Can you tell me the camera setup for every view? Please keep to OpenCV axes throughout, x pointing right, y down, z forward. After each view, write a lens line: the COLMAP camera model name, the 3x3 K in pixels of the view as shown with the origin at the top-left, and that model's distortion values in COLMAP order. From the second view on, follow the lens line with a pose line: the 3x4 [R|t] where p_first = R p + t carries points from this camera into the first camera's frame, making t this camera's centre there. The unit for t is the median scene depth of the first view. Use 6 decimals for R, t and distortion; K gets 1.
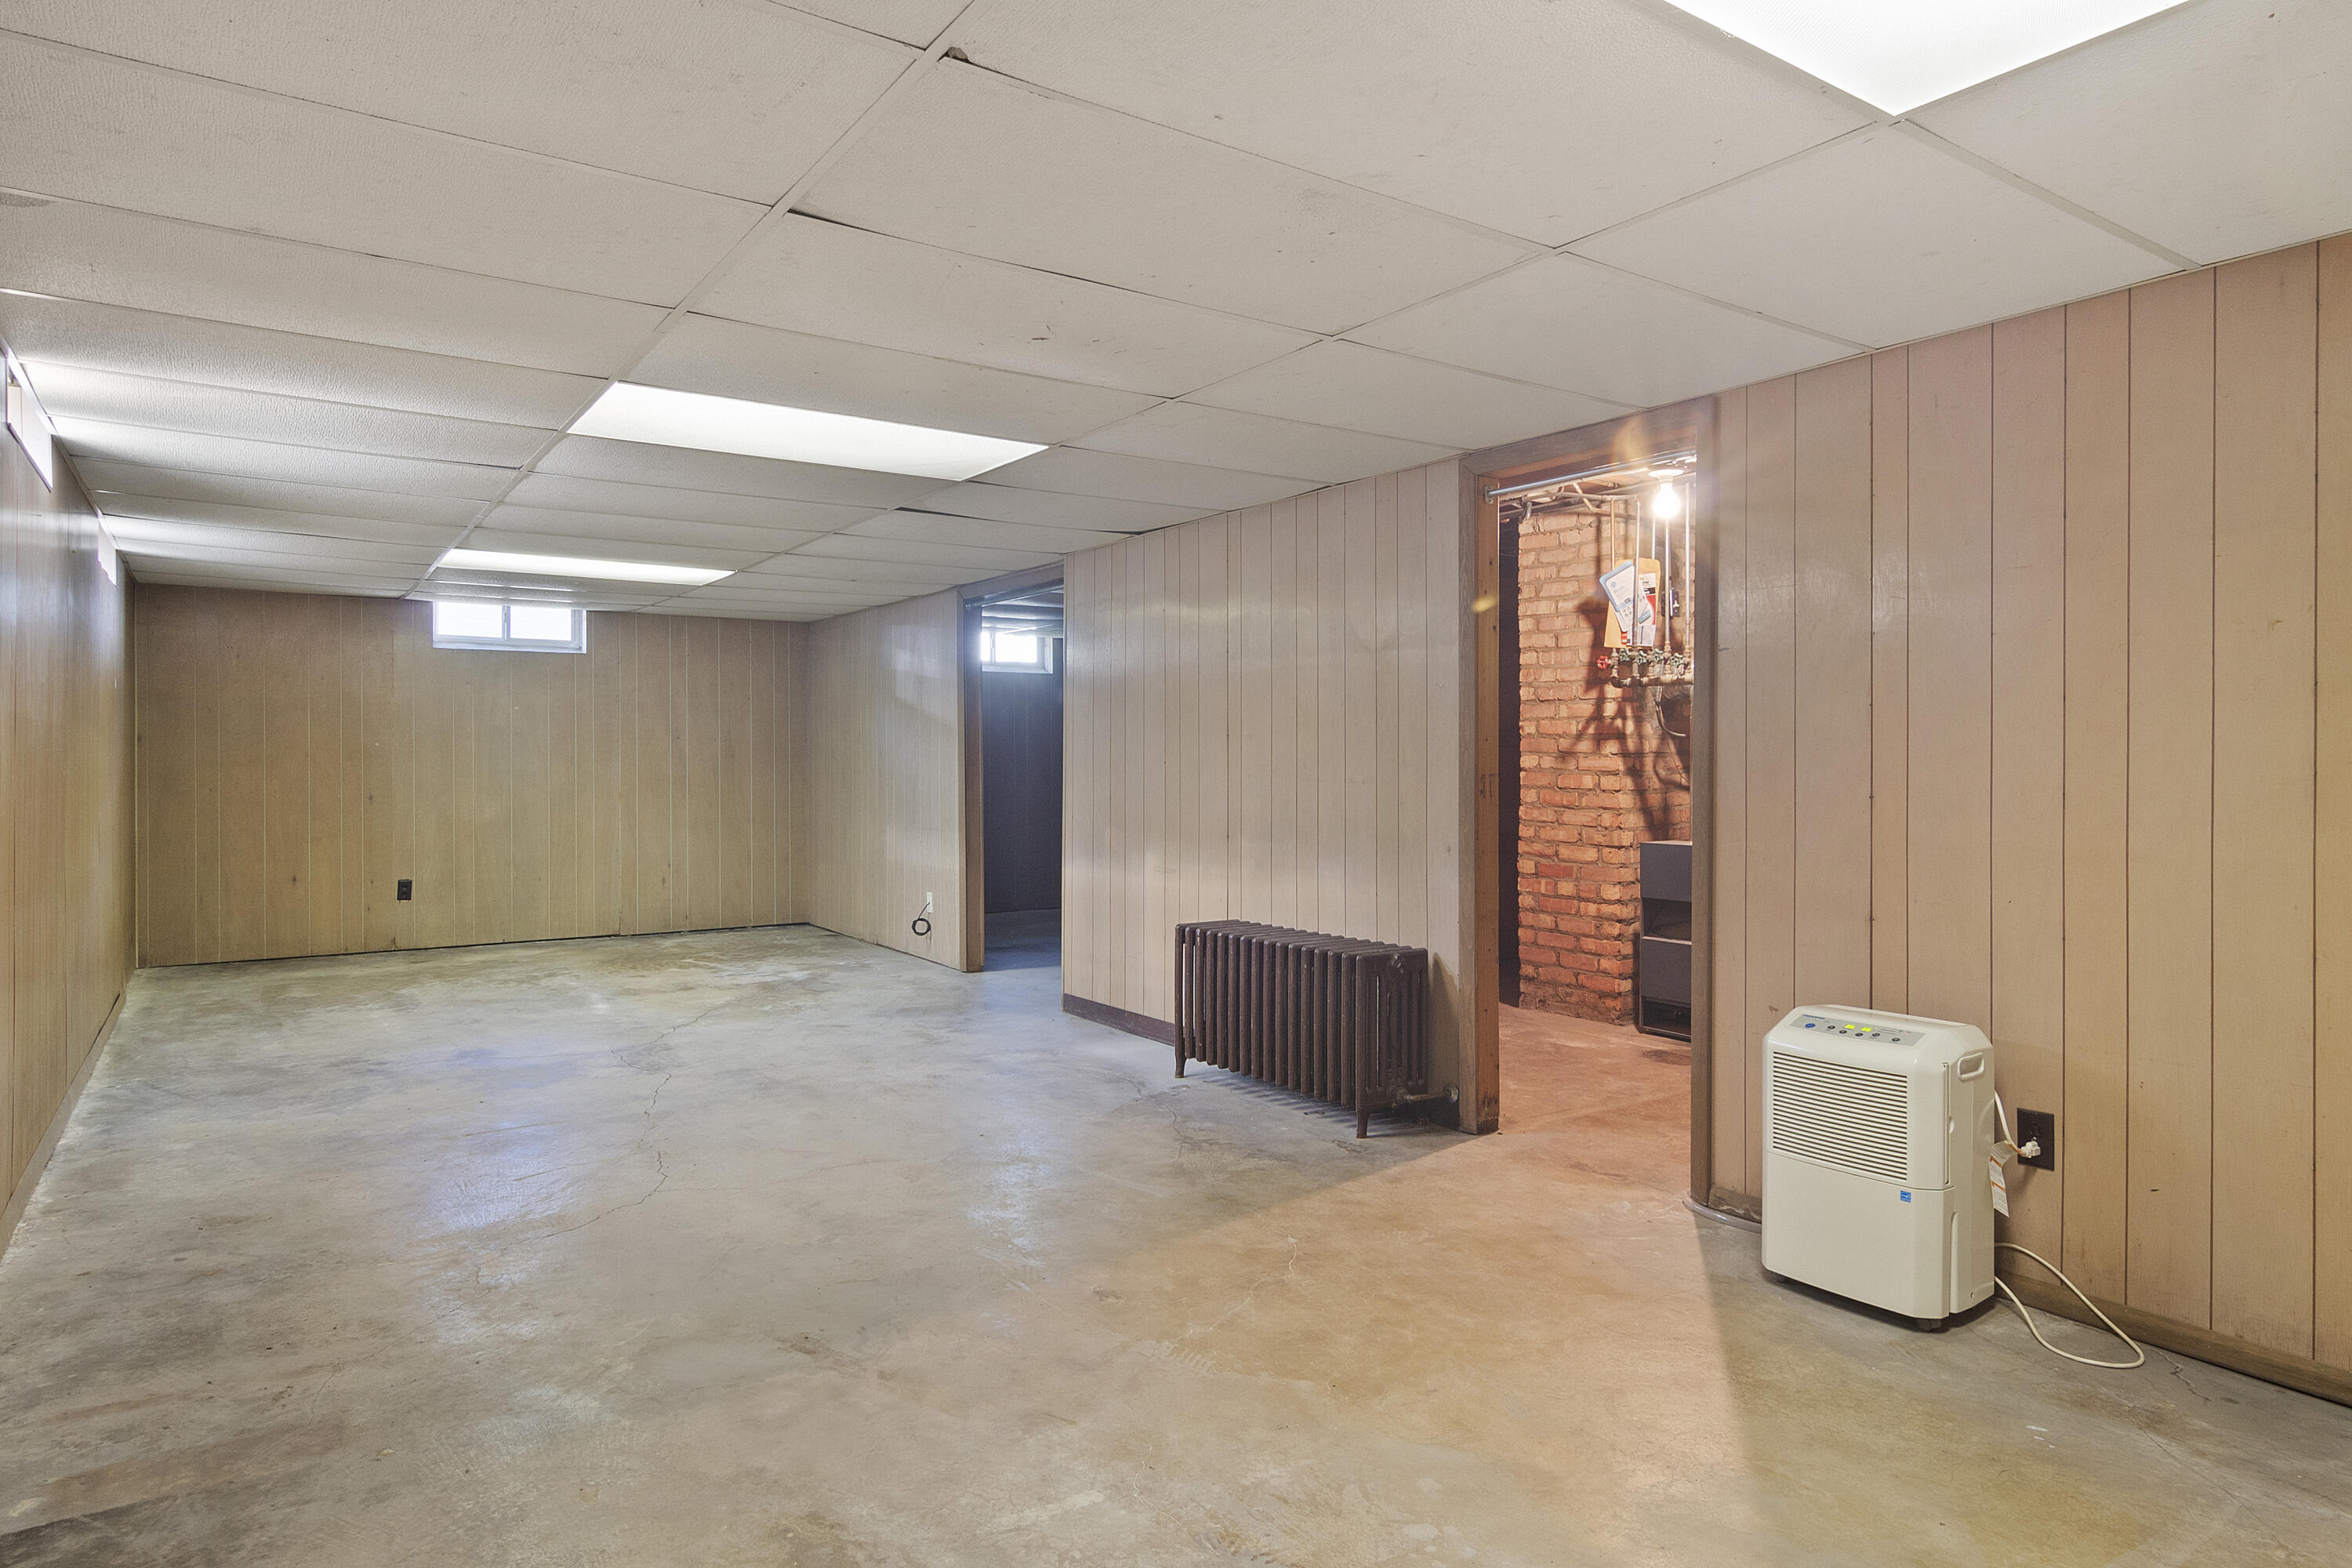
lens RADIAL K [[1363.5, 0, 1167.8], [0, 1363.5, 785.2], [0, 0, 1]] dist [-0.003737, 0.002902]
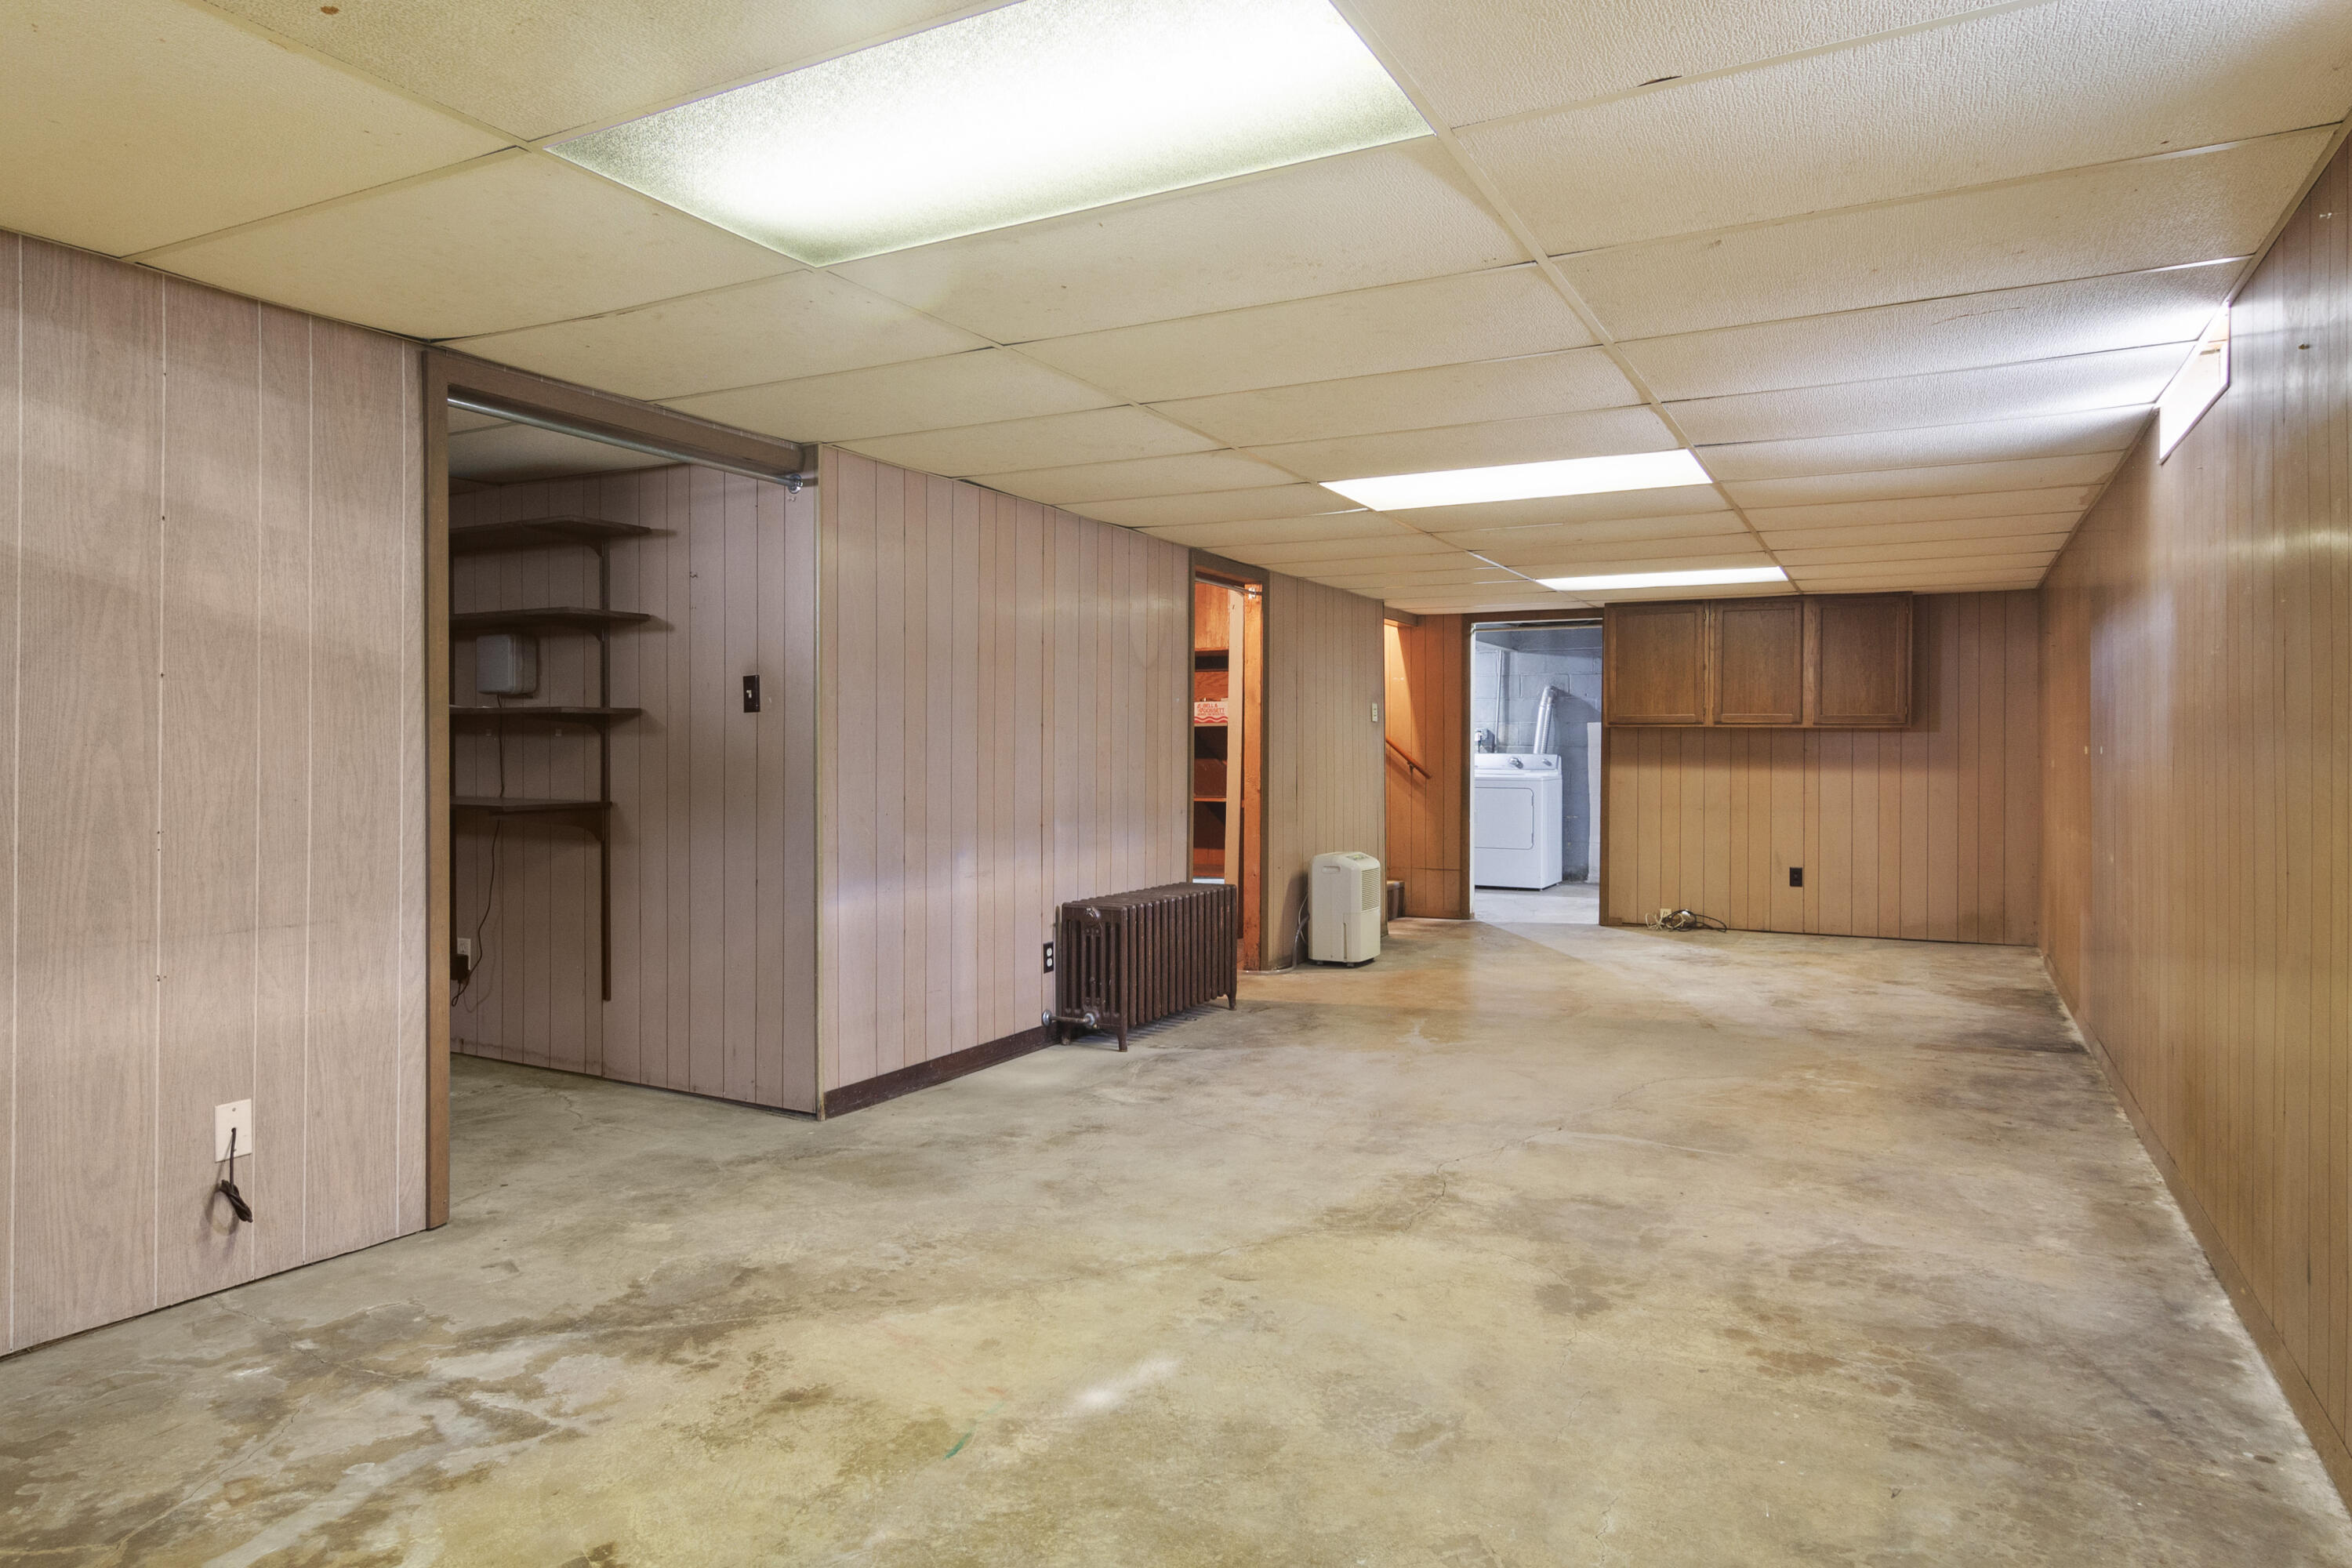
lens RADIAL K [[1363.5, 0, 1188.8], [0, 1363.5, 765.3], [0, 0, 1]] dist [-0.003737, 0.002902]
pose [[-0.457481, -0.011870, 0.889140, -0.919081], [0.009297, 0.999792, 0.018131, -0.024756], [-0.889171, 0.016561, -0.457276, 1.384487]]
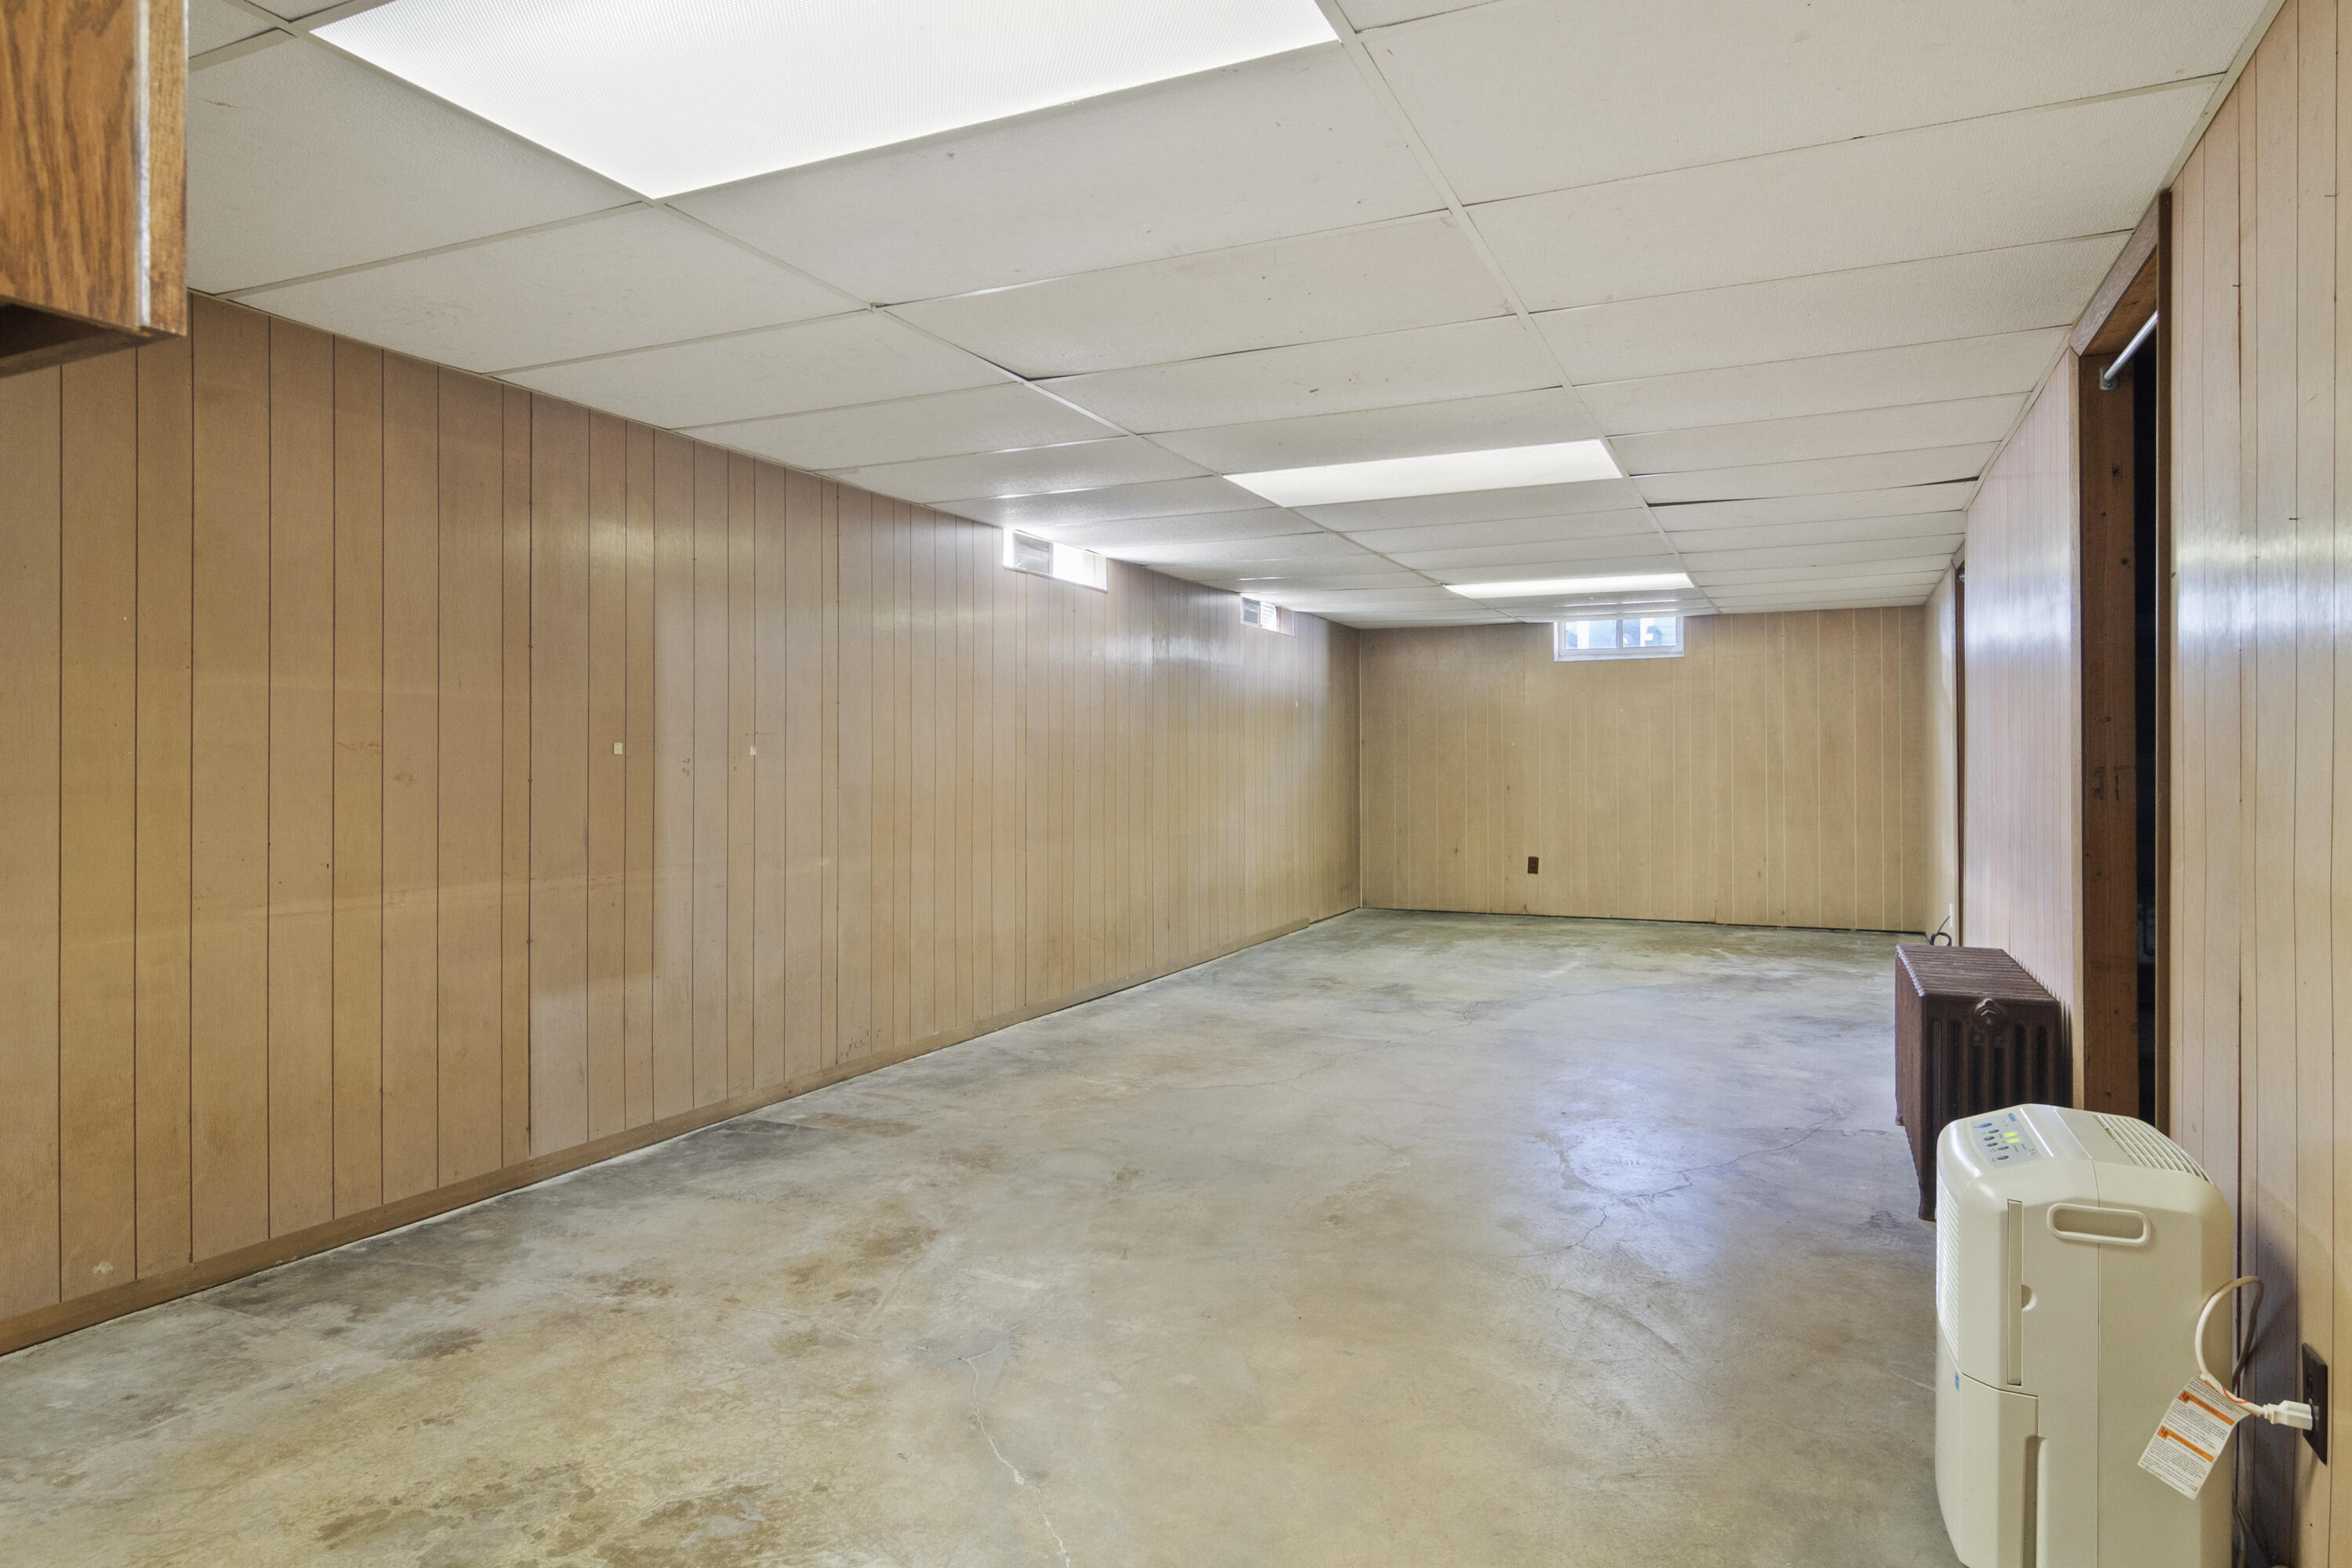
lens RADIAL K [[1363.5, 0, 1159.6], [0, 1363.5, 769.7], [0, 0, 1]] dist [-0.003737, 0.002902]
pose [[0.515571, 0.003685, -0.856839, 0.486612], [-0.012667, 0.999914, -0.003322, 0.001543], [0.856753, 0.012566, 0.515574, 0.160170]]
